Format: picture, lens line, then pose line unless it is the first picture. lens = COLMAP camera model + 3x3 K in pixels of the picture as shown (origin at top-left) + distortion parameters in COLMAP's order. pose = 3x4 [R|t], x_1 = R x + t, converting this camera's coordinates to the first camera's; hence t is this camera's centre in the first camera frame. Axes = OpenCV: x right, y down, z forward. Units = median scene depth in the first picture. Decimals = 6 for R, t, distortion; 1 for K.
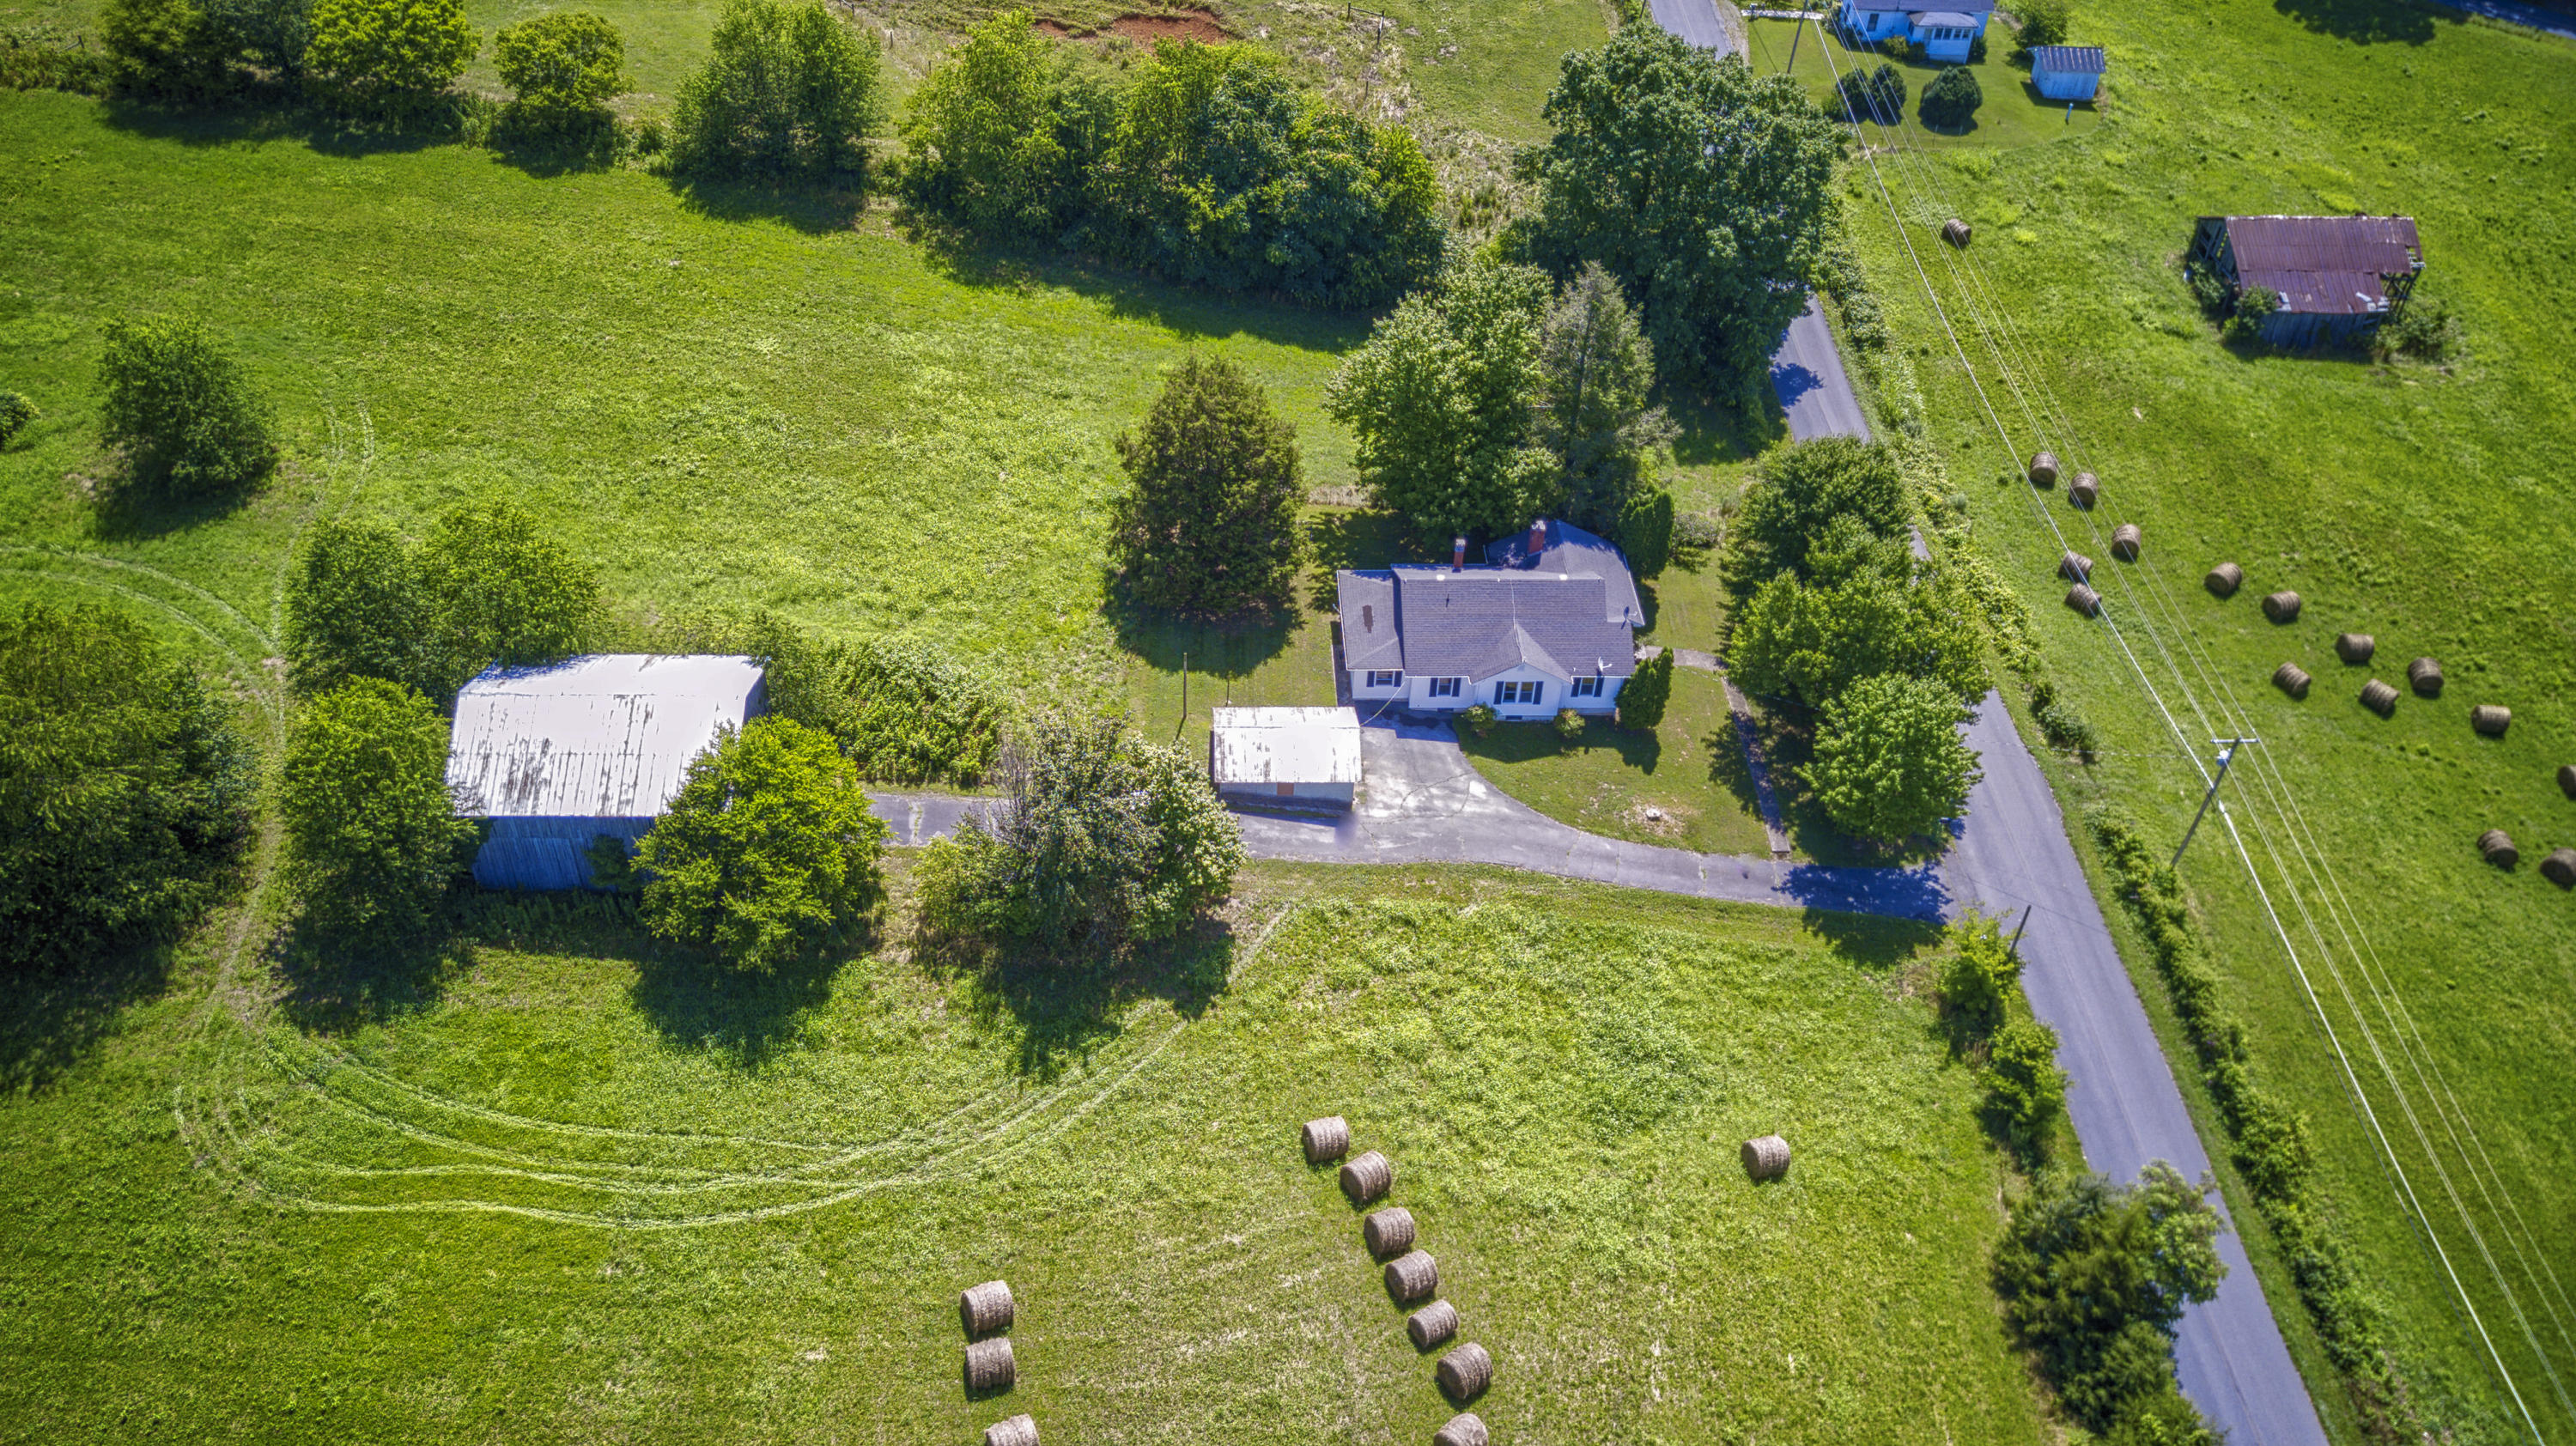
lens RADIAL K [[1995.1, 0, 1289.9], [0, 1995.1, 722.4], [0, 0, 1]] dist [0.000950, 0.006027]
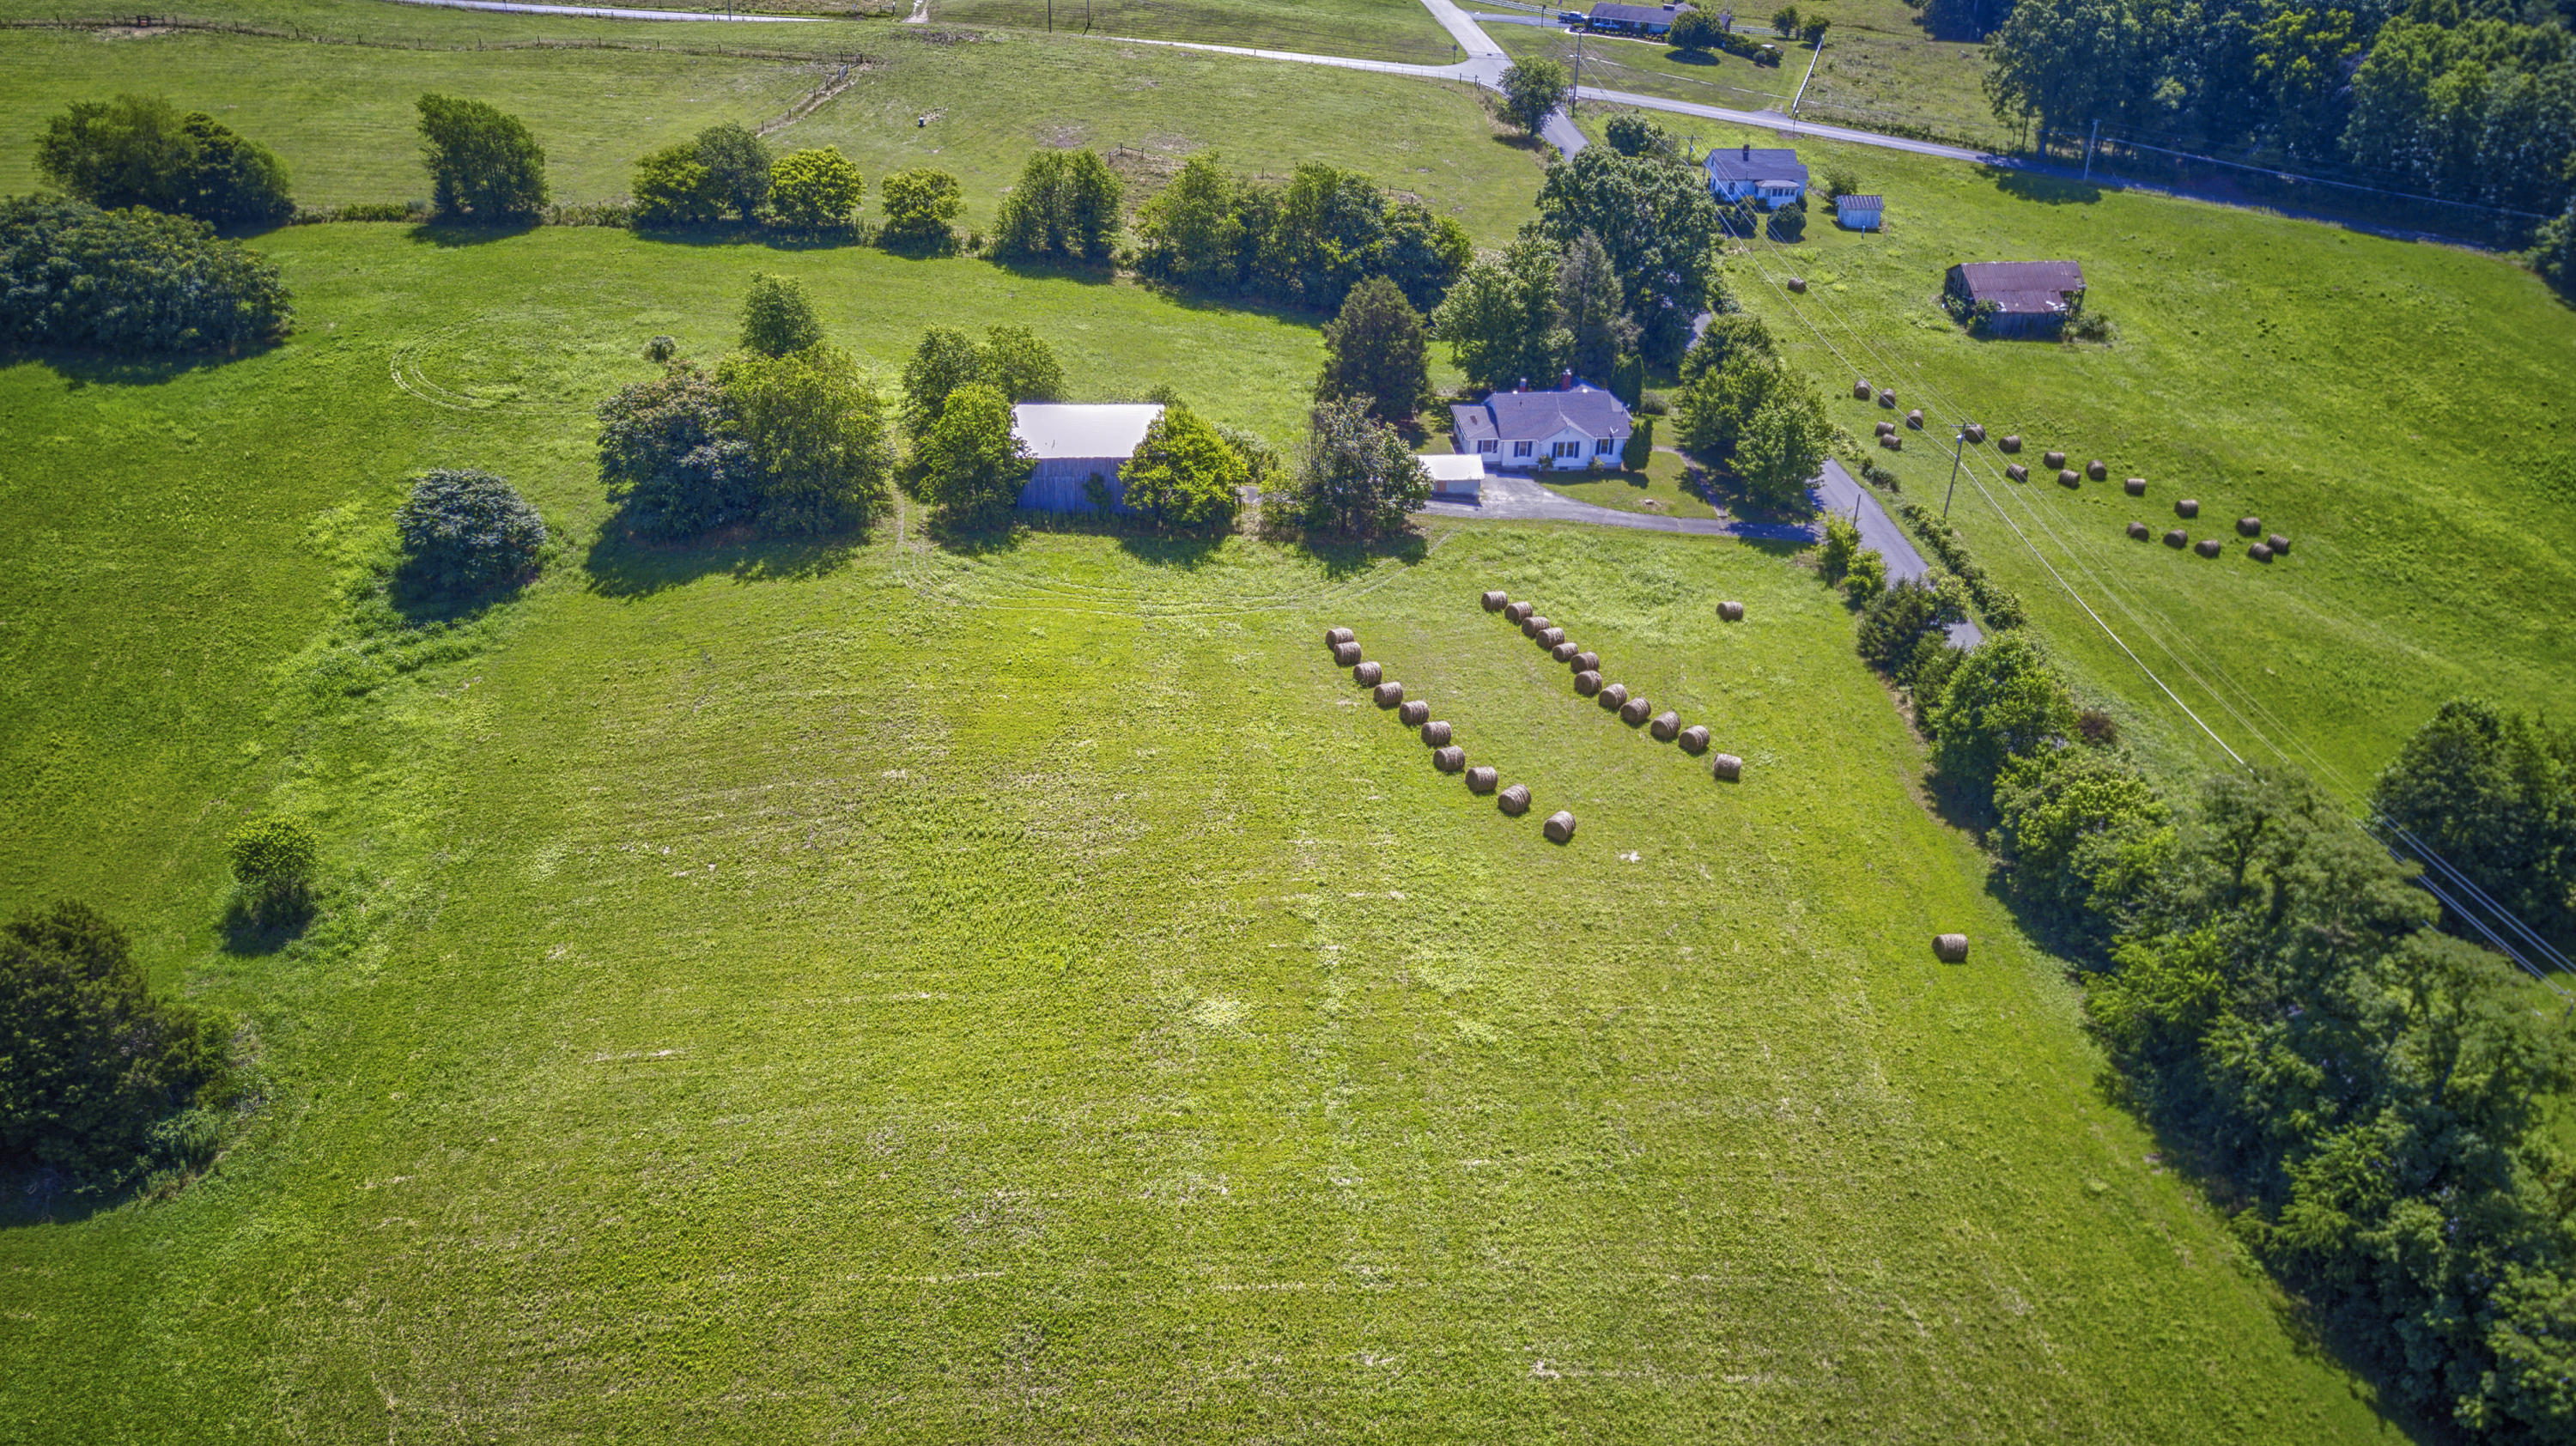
lens RADIAL K [[1995.1, 0, 1289.9], [0, 1995.1, 722.4], [0, 0, 1]] dist [0.000950, 0.006027]
pose [[0.998067, -0.042696, 0.045152, -0.190112], [0.051186, 0.976844, -0.207739, 0.504164], [-0.035237, 0.209649, 0.977142, -0.569392]]
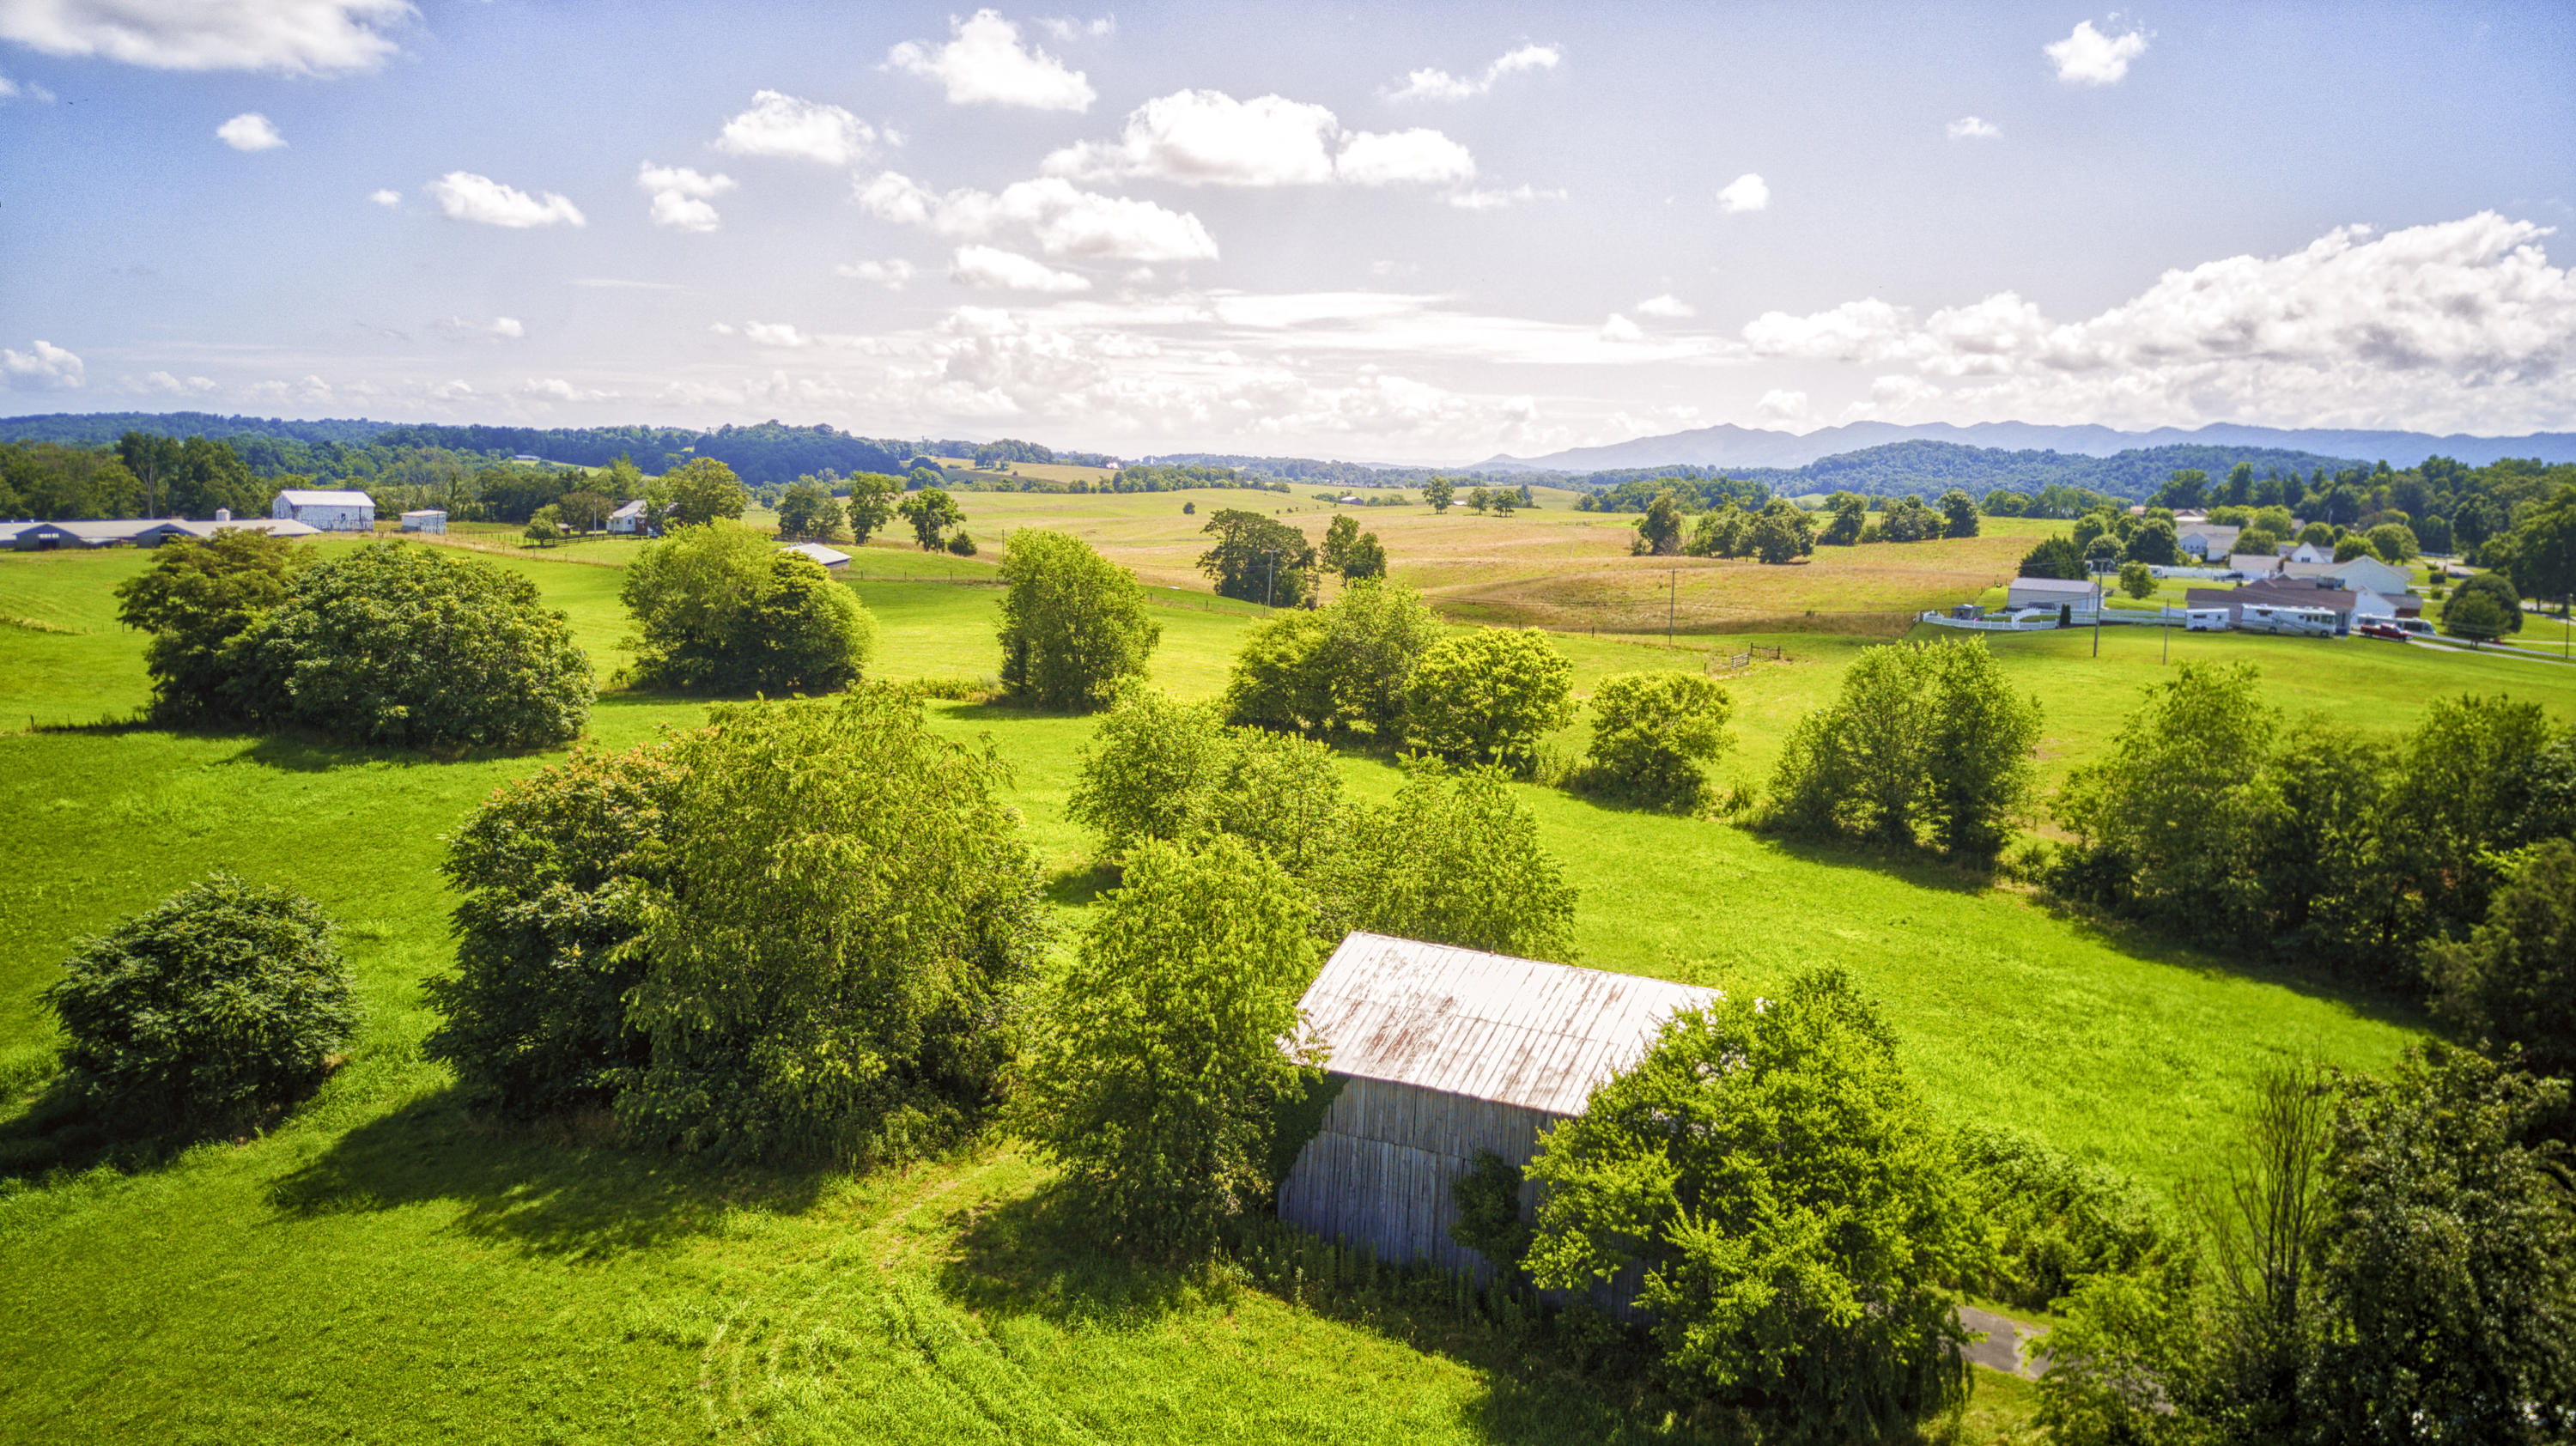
lens RADIAL K [[1992.0, 0, 1285.6], [0, 1992.0, 724.6], [0, 0, 1]] dist [0.003452, -0.001216]
pose [[0.868100, 0.051221, -0.493740, -0.085340], [-0.329621, 0.803192, -0.496219, 0.198436], [0.371151, 0.593514, 0.714134, 0.361604]]
